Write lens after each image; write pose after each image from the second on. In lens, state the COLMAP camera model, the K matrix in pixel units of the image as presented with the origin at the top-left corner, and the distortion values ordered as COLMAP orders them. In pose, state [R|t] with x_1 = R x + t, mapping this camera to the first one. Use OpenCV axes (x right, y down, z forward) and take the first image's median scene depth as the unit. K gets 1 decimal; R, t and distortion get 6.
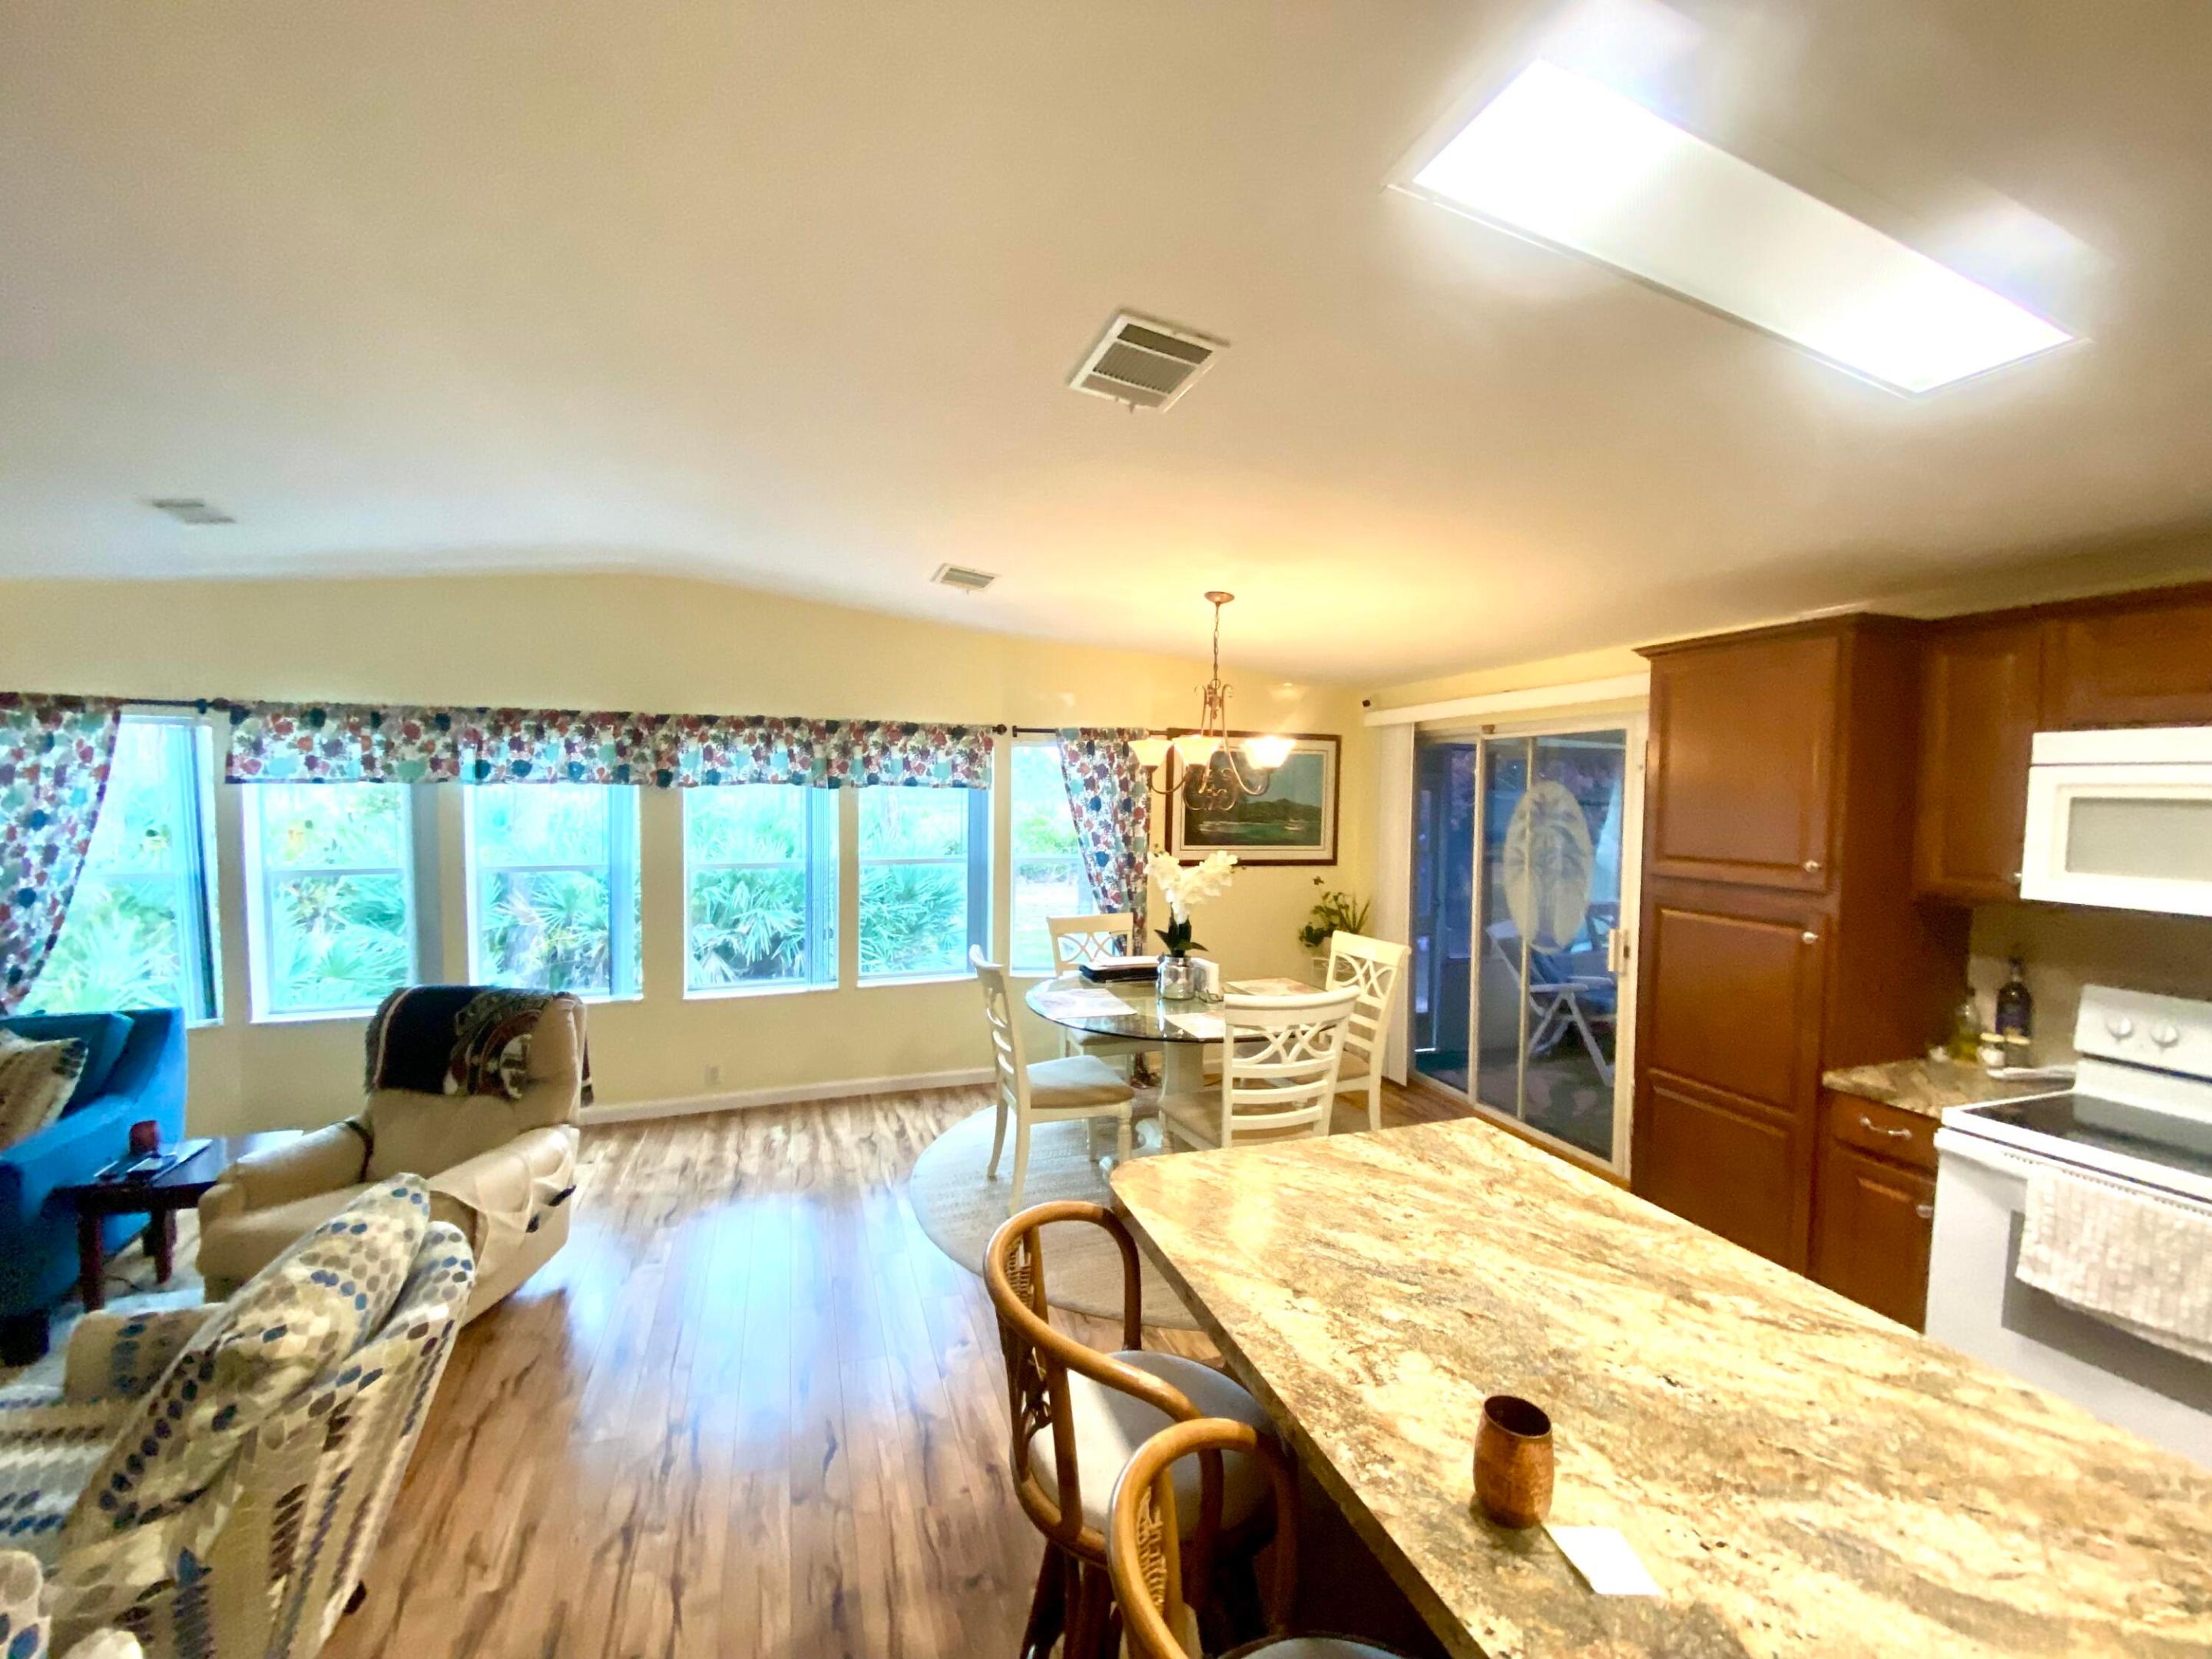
lens RADIAL K [[892.7, 0, 1101.9], [0, 892.7, 827.4], [0, 0, 1]] dist [0.007366, -0.016515]
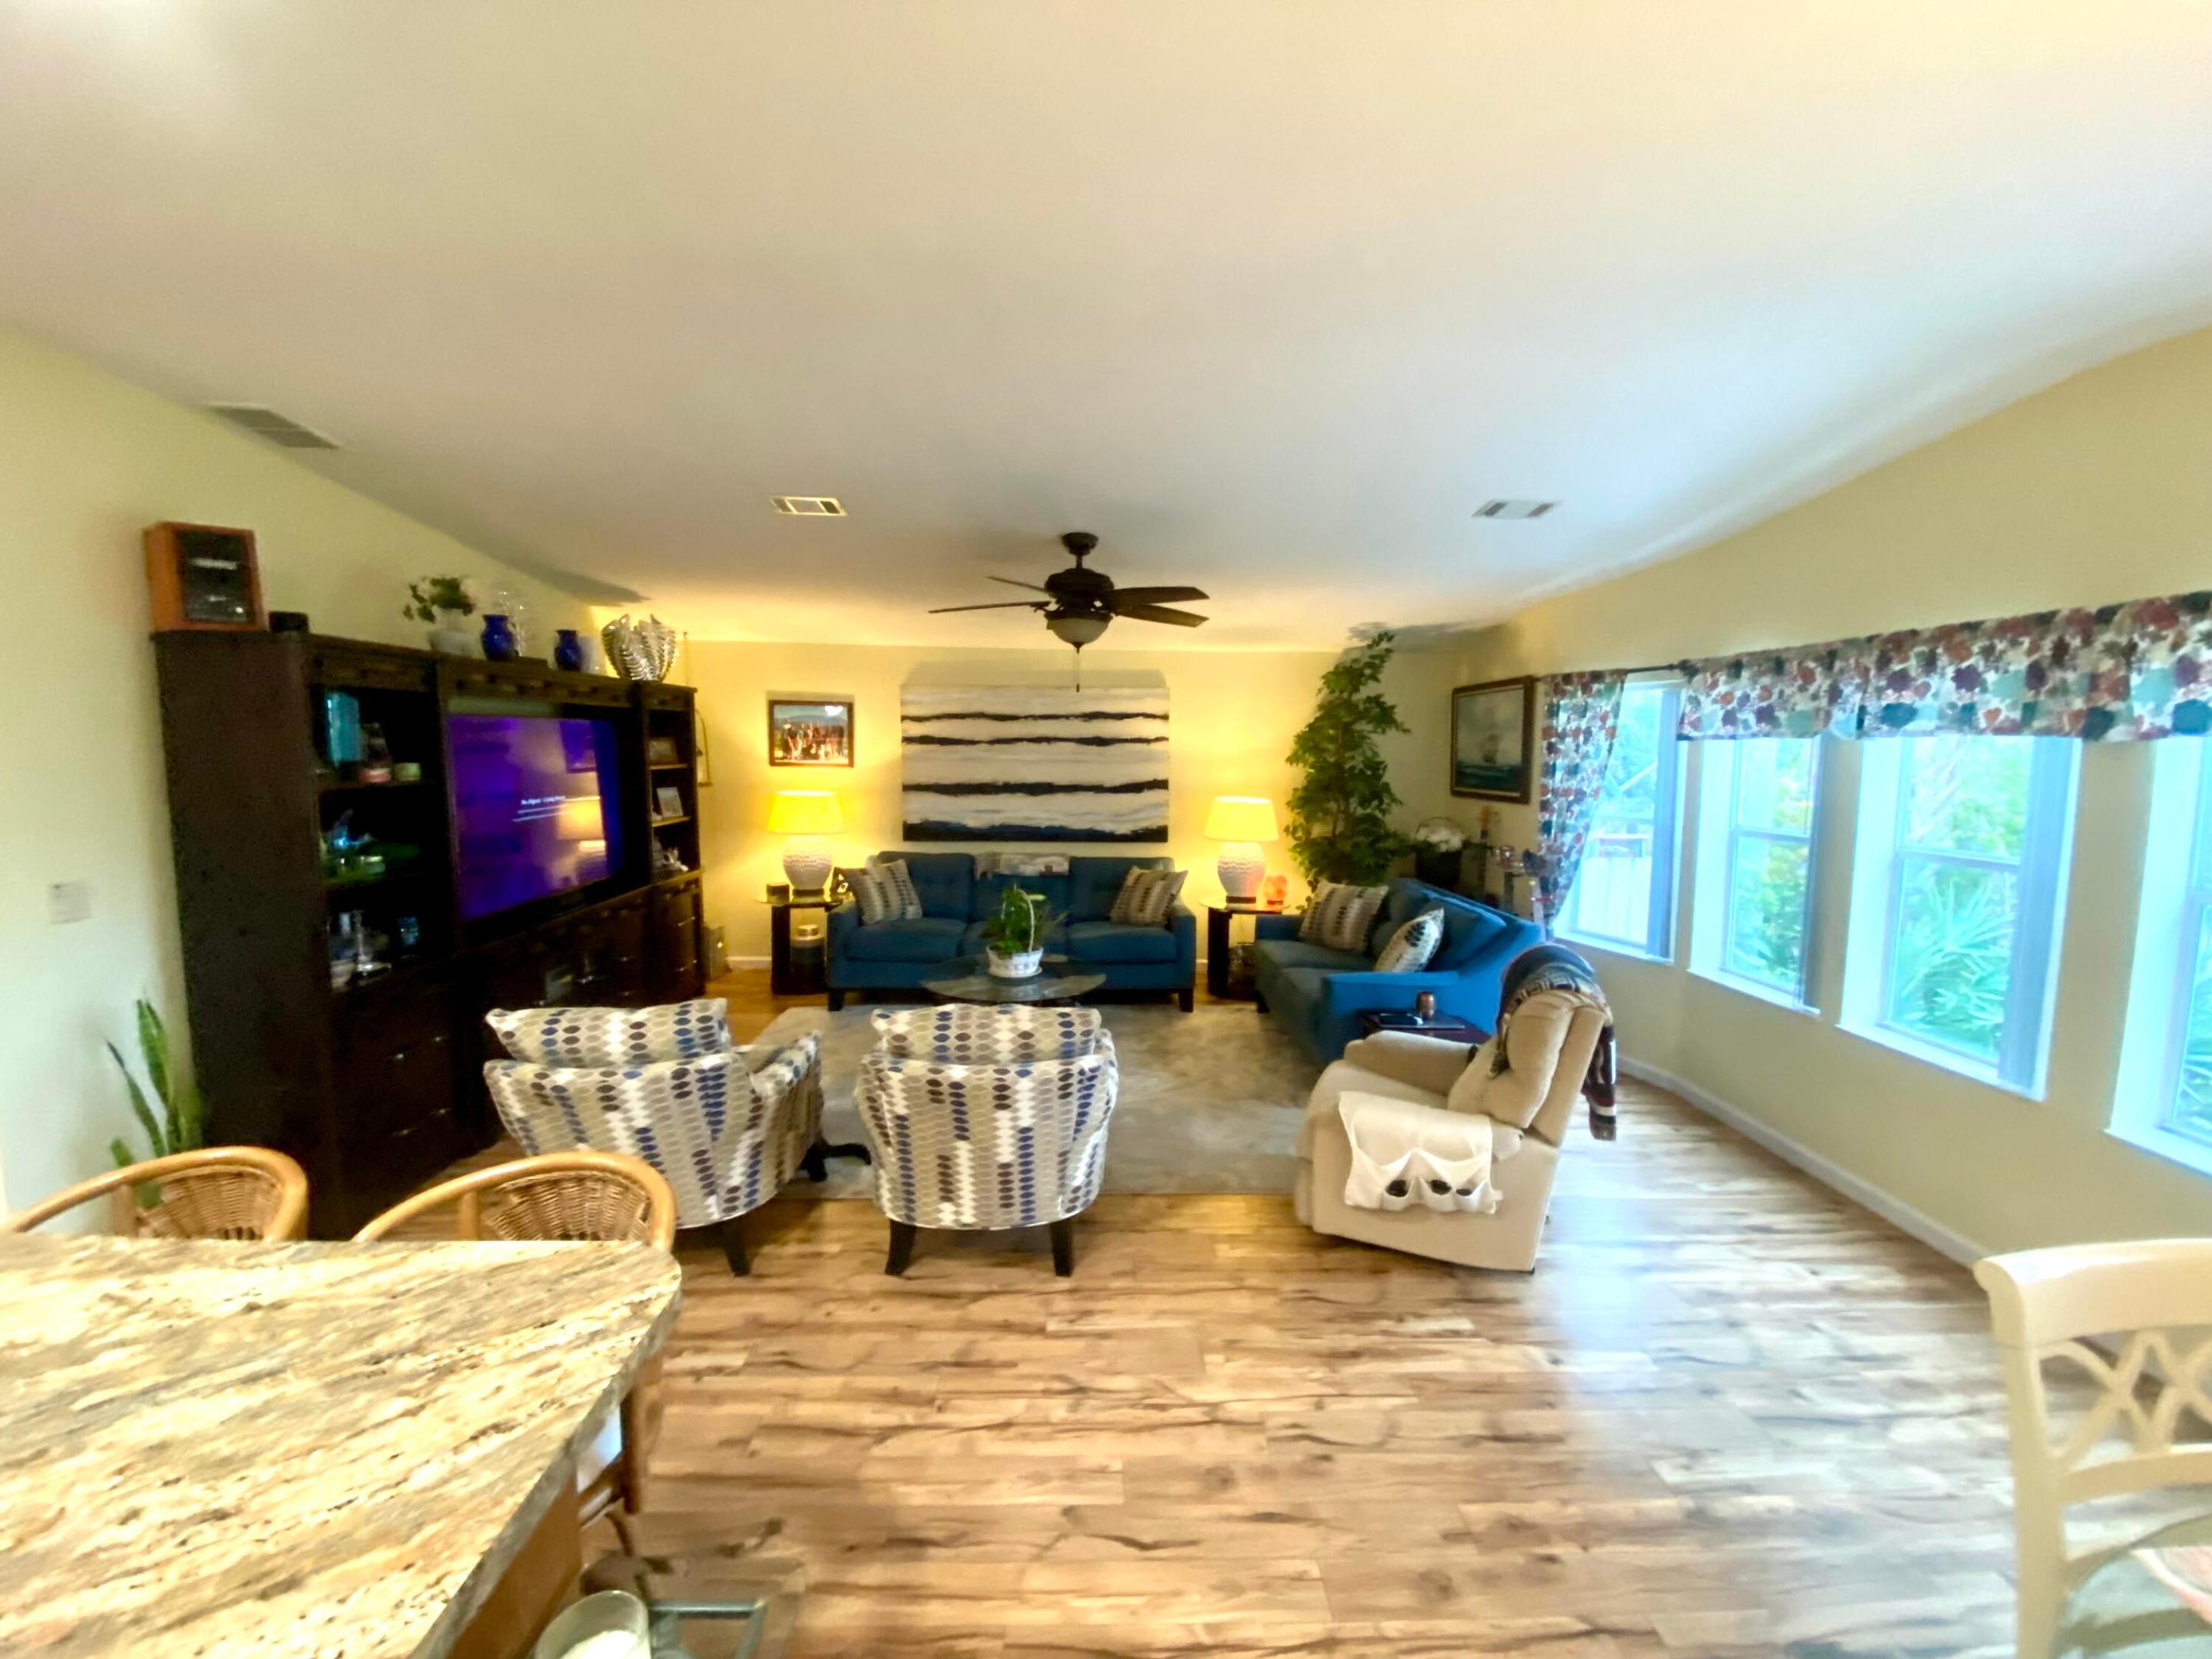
lens RADIAL K [[892.7, 0, 1101.9], [0, 892.7, 827.4], [0, 0, 1]] dist [0.007366, -0.016515]
pose [[-0.305872, 0.076846, -0.948966, 0.237621], [-0.047746, 0.994245, 0.095902, -0.015037], [0.950875, 0.074643, -0.300443, 0.647757]]
